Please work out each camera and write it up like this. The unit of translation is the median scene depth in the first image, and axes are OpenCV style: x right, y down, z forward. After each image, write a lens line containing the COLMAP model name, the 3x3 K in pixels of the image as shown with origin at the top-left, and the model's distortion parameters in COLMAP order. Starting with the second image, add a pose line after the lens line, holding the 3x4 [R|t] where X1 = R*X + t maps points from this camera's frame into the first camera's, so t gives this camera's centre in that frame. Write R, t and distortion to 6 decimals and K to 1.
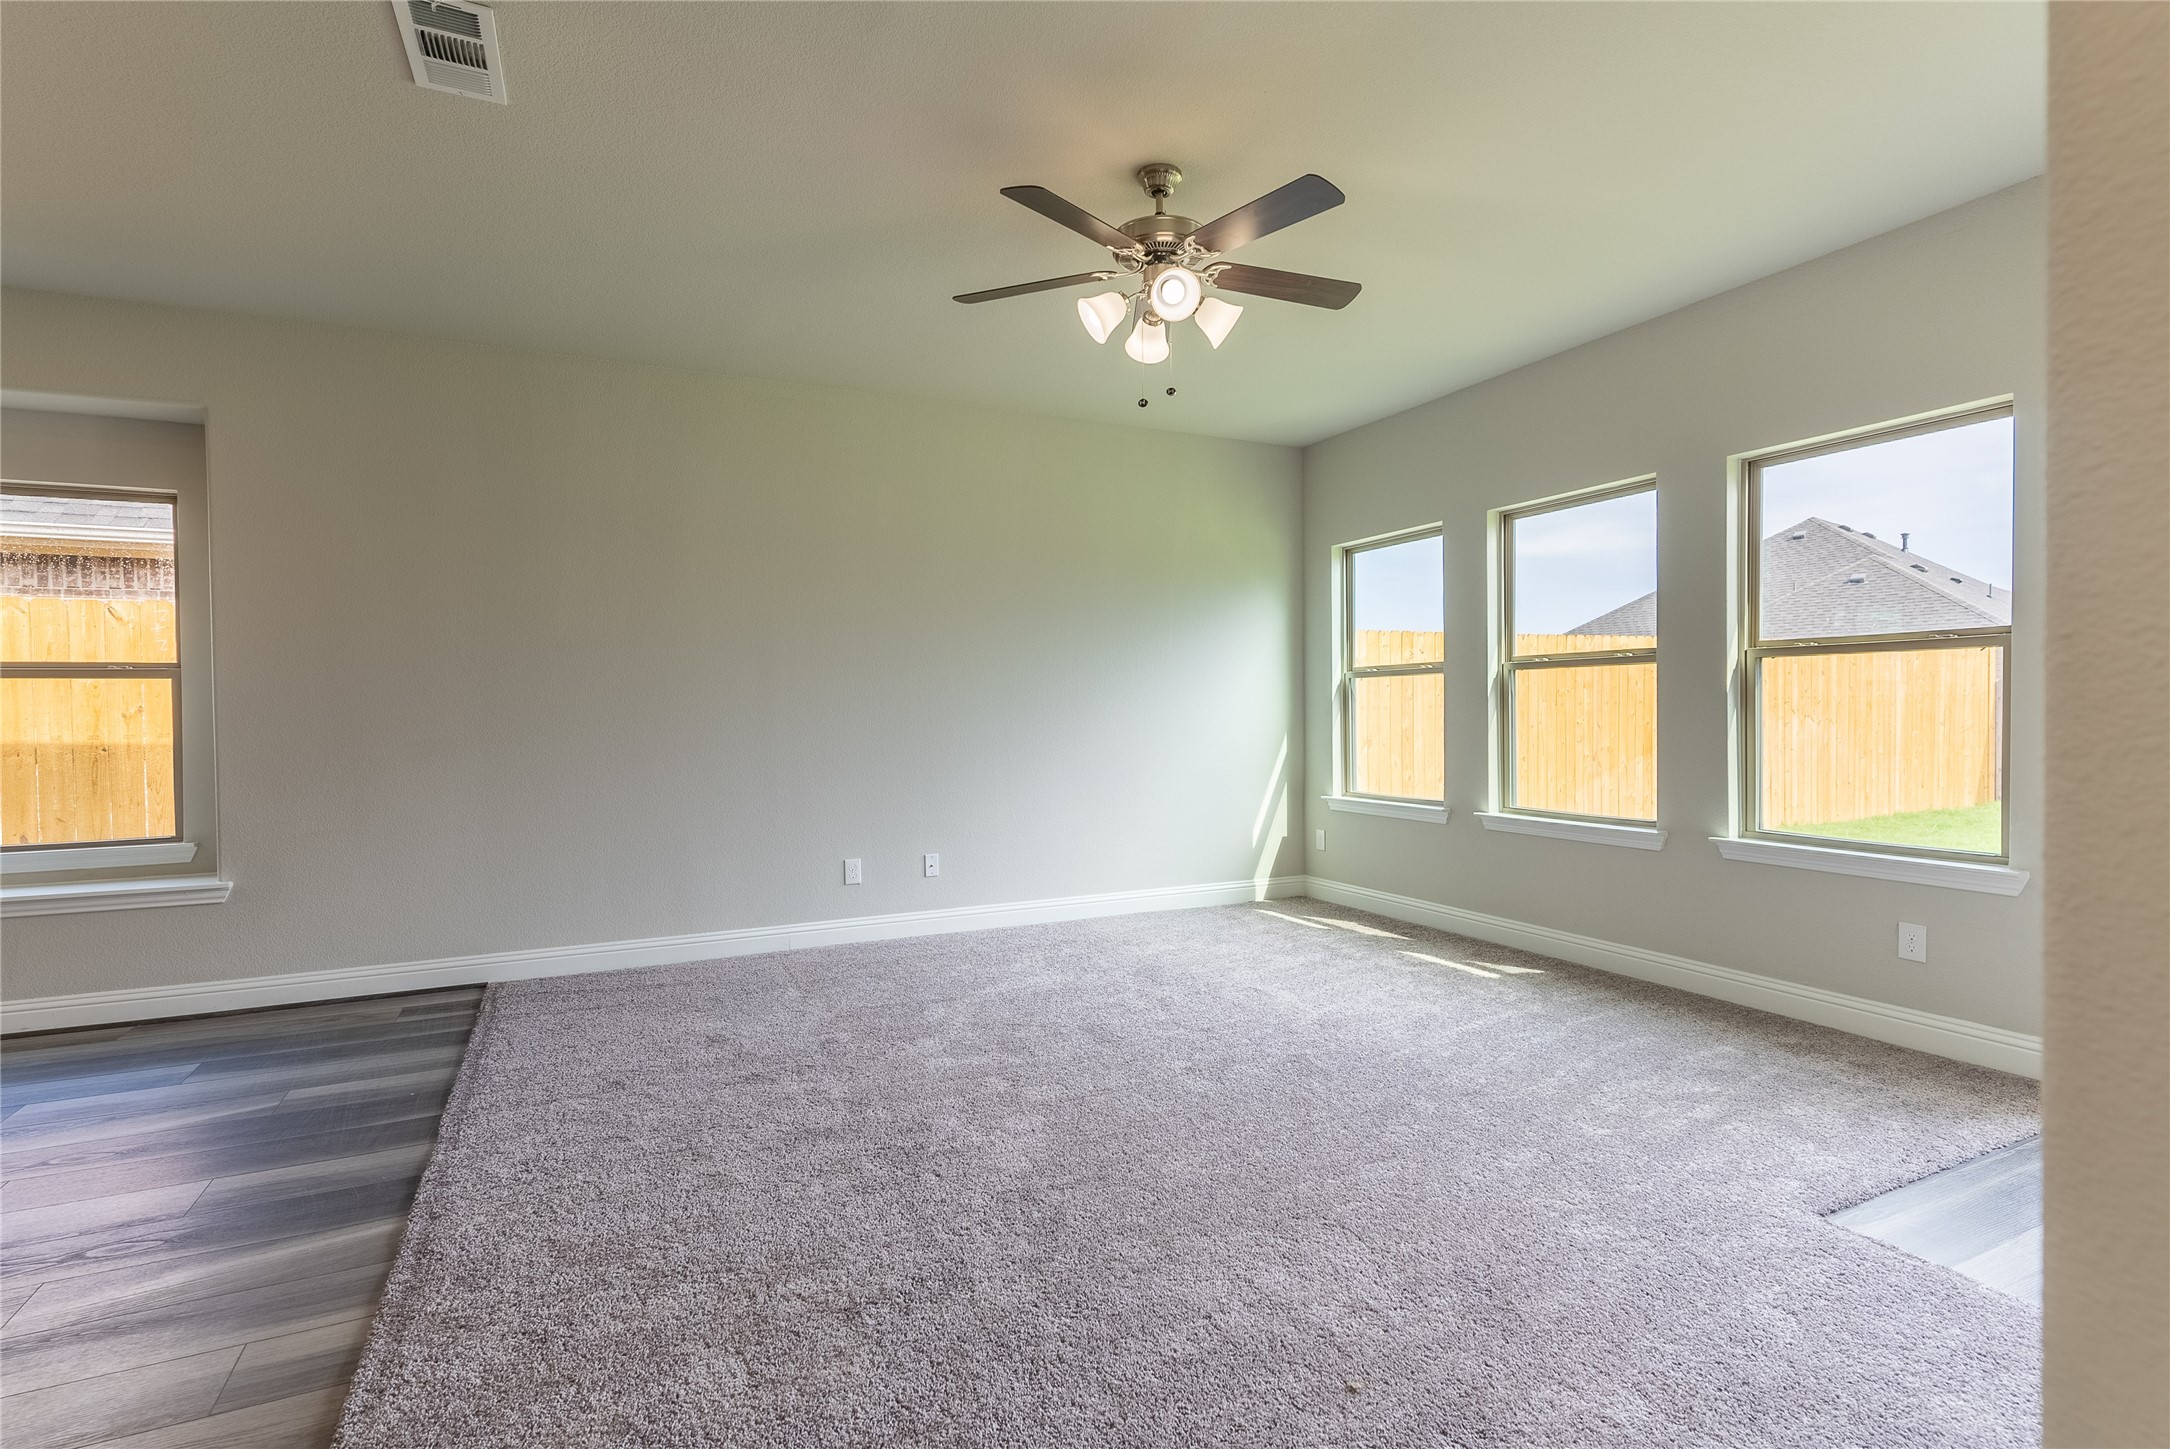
lens RADIAL K [[1056.8, 0, 1085.0], [0, 1056.8, 724.5], [0, 0, 1]] dist [0.002618, -0.000260]
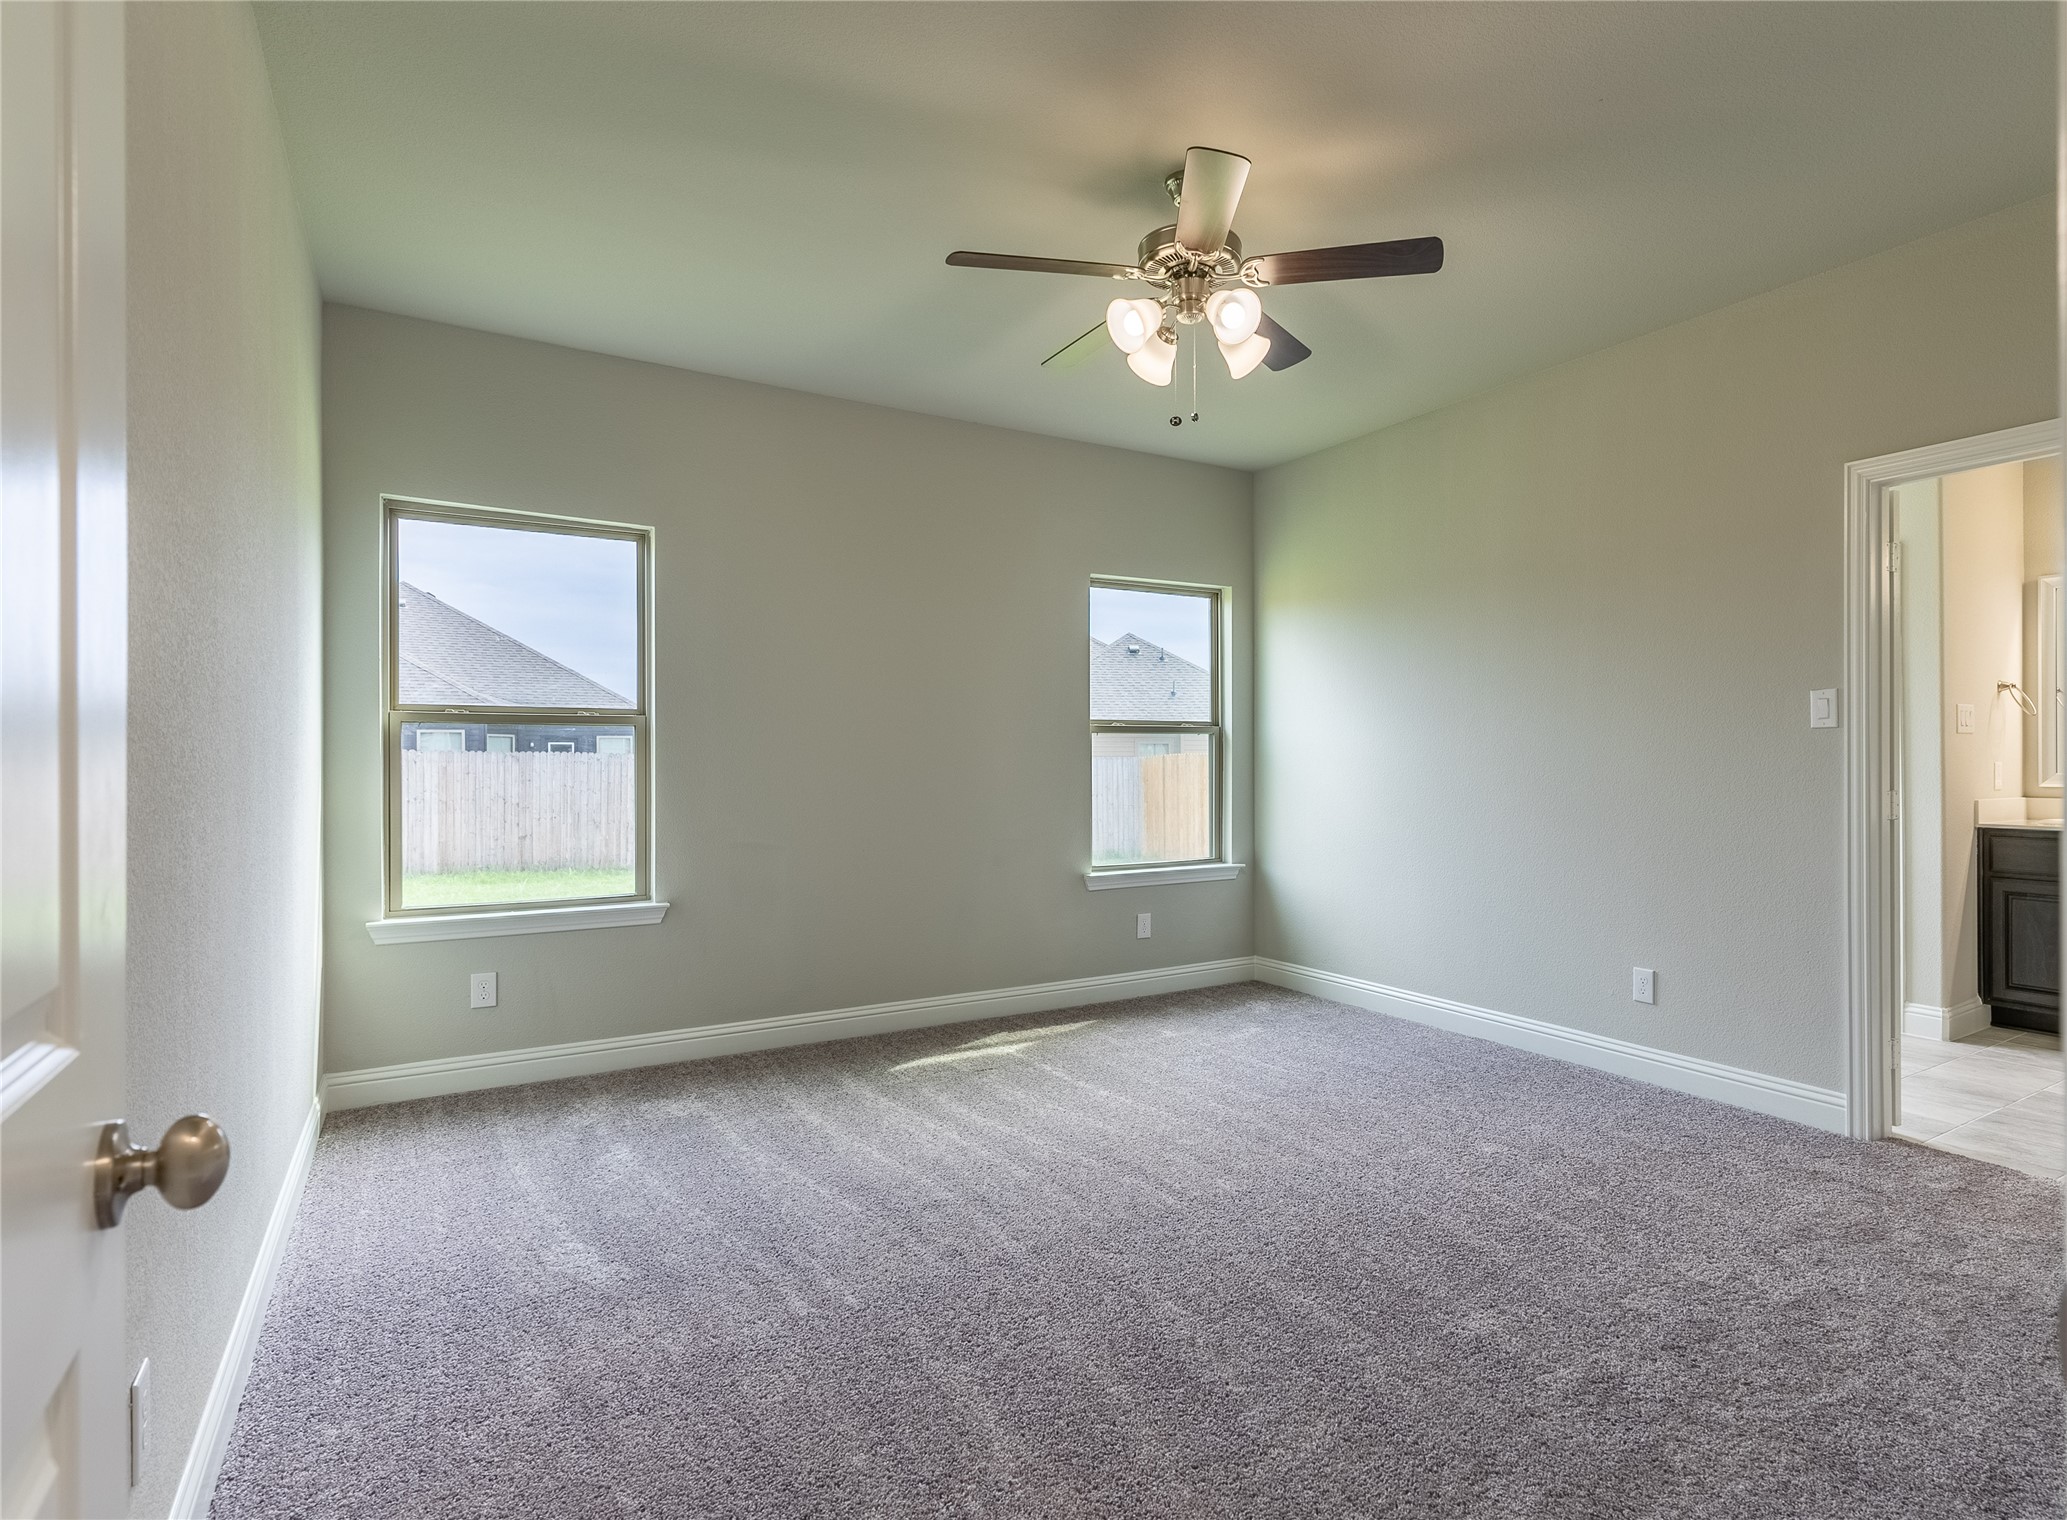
lens RADIAL K [[966.3, 0, 1033.5], [0, 966.3, 760.0], [0, 0, 1]] dist [0.000409, 0.000062]
pose [[-0.062737, 0.018060, 0.997867, -0.445351], [0.018294, 0.999689, -0.016943, -0.007755], [-0.997862, 0.017192, -0.063048, 0.929958]]
